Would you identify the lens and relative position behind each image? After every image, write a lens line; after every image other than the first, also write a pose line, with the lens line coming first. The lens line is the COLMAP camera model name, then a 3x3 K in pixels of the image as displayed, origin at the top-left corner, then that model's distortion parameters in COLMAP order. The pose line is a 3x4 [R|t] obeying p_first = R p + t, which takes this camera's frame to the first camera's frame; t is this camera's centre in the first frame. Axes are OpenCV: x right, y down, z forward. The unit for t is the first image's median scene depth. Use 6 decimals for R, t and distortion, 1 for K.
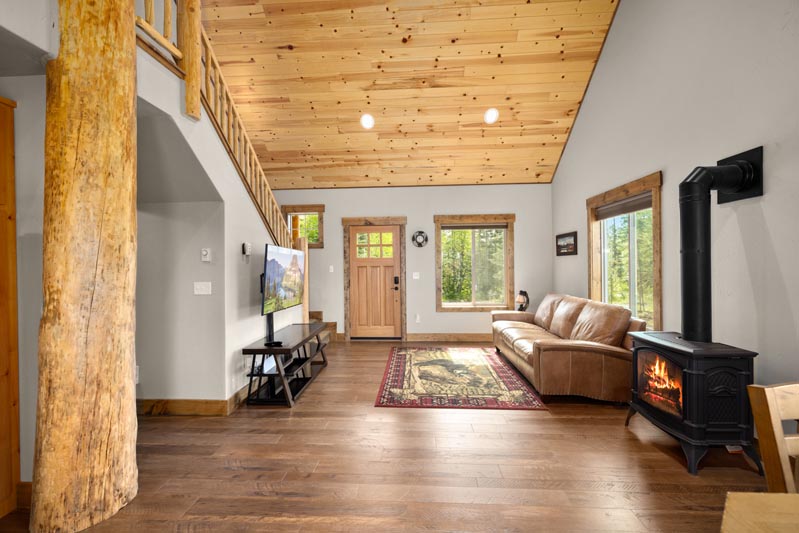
lens RADIAL K [[336.4, 0, 397.5], [0, 336.4, 266.9], [0, 0, 1]] dist [0.001639, 0.000162]
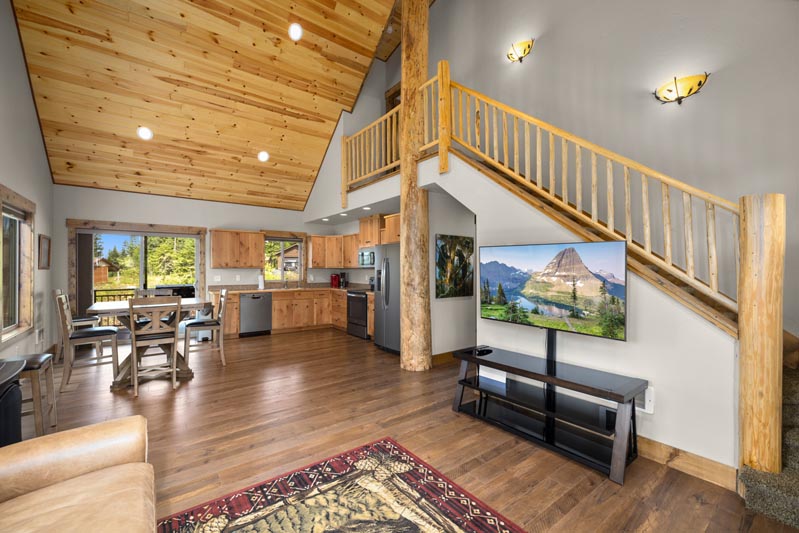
lens RADIAL K [[333.9, 0, 397.7], [0, 333.9, 268.6], [0, 0, 1]] dist [0.002019, 0.000035]
pose [[-0.760471, 0.010195, -0.649291, 0.306245], [0.005561, 0.999942, 0.009186, -0.009954], [0.649348, 0.003375, -0.760484, 1.117137]]
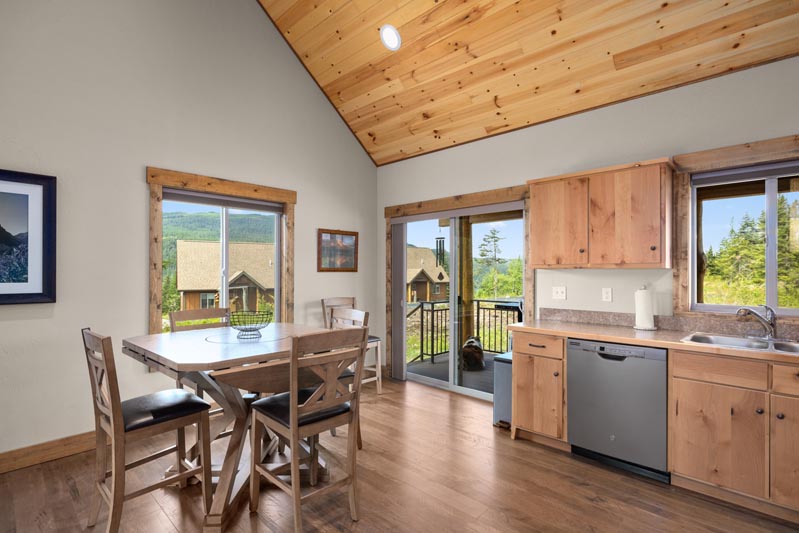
lens RADIAL K [[387.5, 0, 397.1], [0, 387.5, 272.0], [0, 0, 1]] dist [-0.002724, 0.000676]
pose [[-0.765484, 0.010321, 0.643372, -0.274079], [0.009549, 0.999943, -0.004680, 0.001927], [-0.643384, 0.002562, -0.765539, 0.276297]]
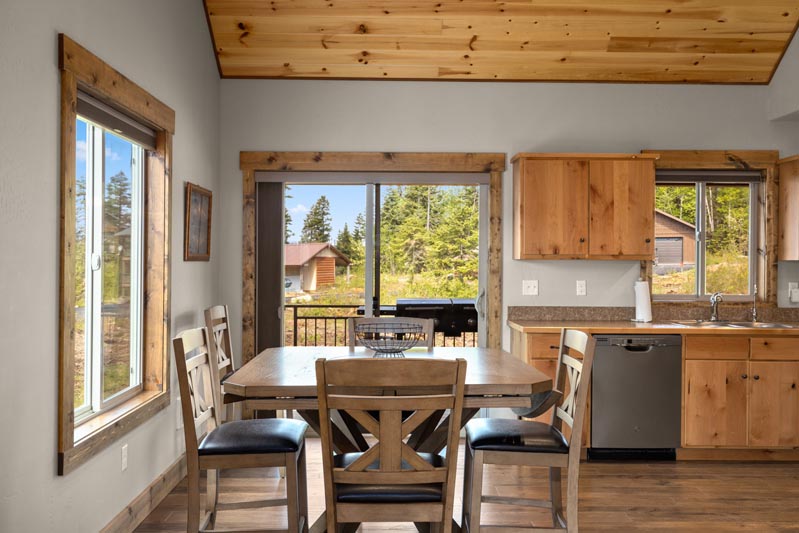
lens RADIAL K [[703.9, 0, 397.3], [0, 703.9, 264.4], [0, 0, 1]] dist [0.001626, 0.008606]
pose [[-0.997091, 0.004924, -0.076062, 0.261391], [0.004331, 0.999959, 0.007961, -0.006099], [0.076098, 0.007608, -0.997071, 0.629763]]
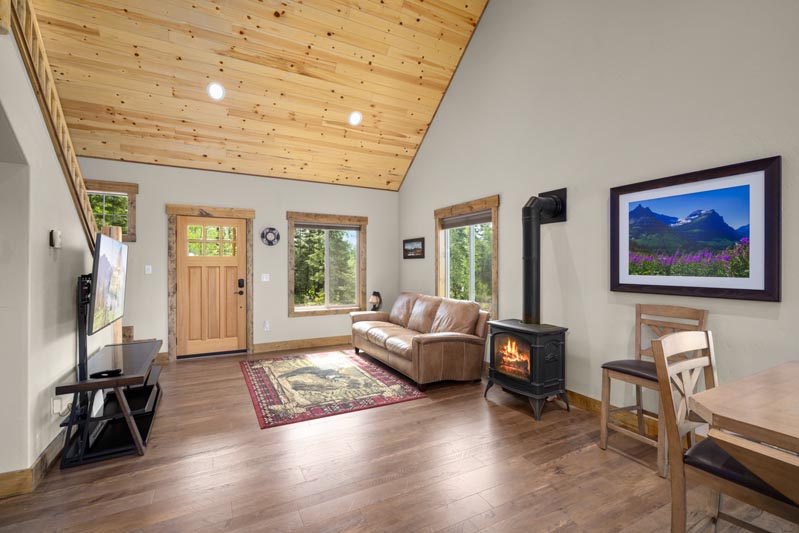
lens RADIAL K [[357.0, 0, 397.3], [0, 357.0, 266.7], [0, 0, 1]] dist [-0.003221, 0.000187]
pose [[0.856003, 0.010352, 0.516867, -0.167212], [-0.007793, 0.999944, -0.007120, 0.001340], [-0.516911, 0.002067, 0.856036, 0.023295]]
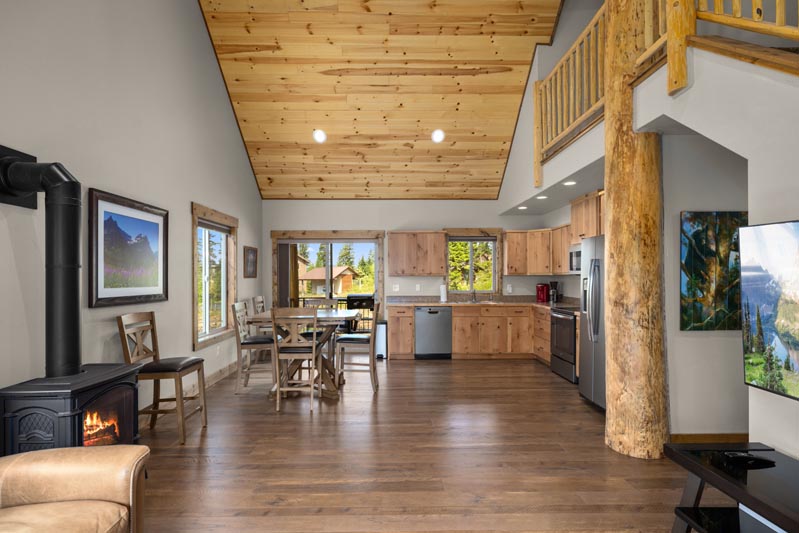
lens RADIAL K [[415.2, 0, 395.3], [0, 415.2, 279.6], [0, 0, 1]] dist [0.000923, 0.000089]
pose [[-0.997160, 0.014568, -0.073892, 0.079901], [0.013784, 0.999843, 0.011107, -0.007299], [0.074042, 0.010057, -0.997204, 1.067489]]
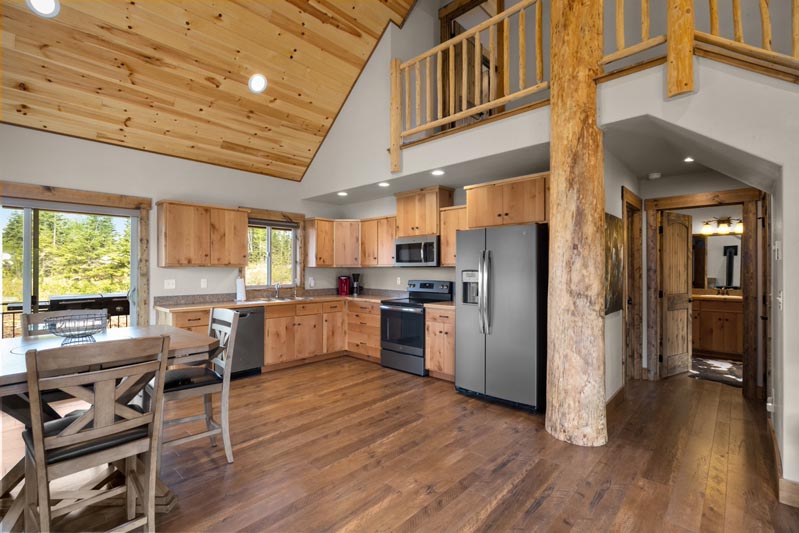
lens RADIAL K [[366.4, 0, 397.2], [0, 366.4, 266.6], [0, 0, 1]] dist [-0.004449, 0.000460]
pose [[-0.638759, 0.006555, -0.769379, 0.312696], [0.004175, 0.999979, 0.005054, -0.006597], [0.769395, 0.000016, -0.638773, 0.569589]]
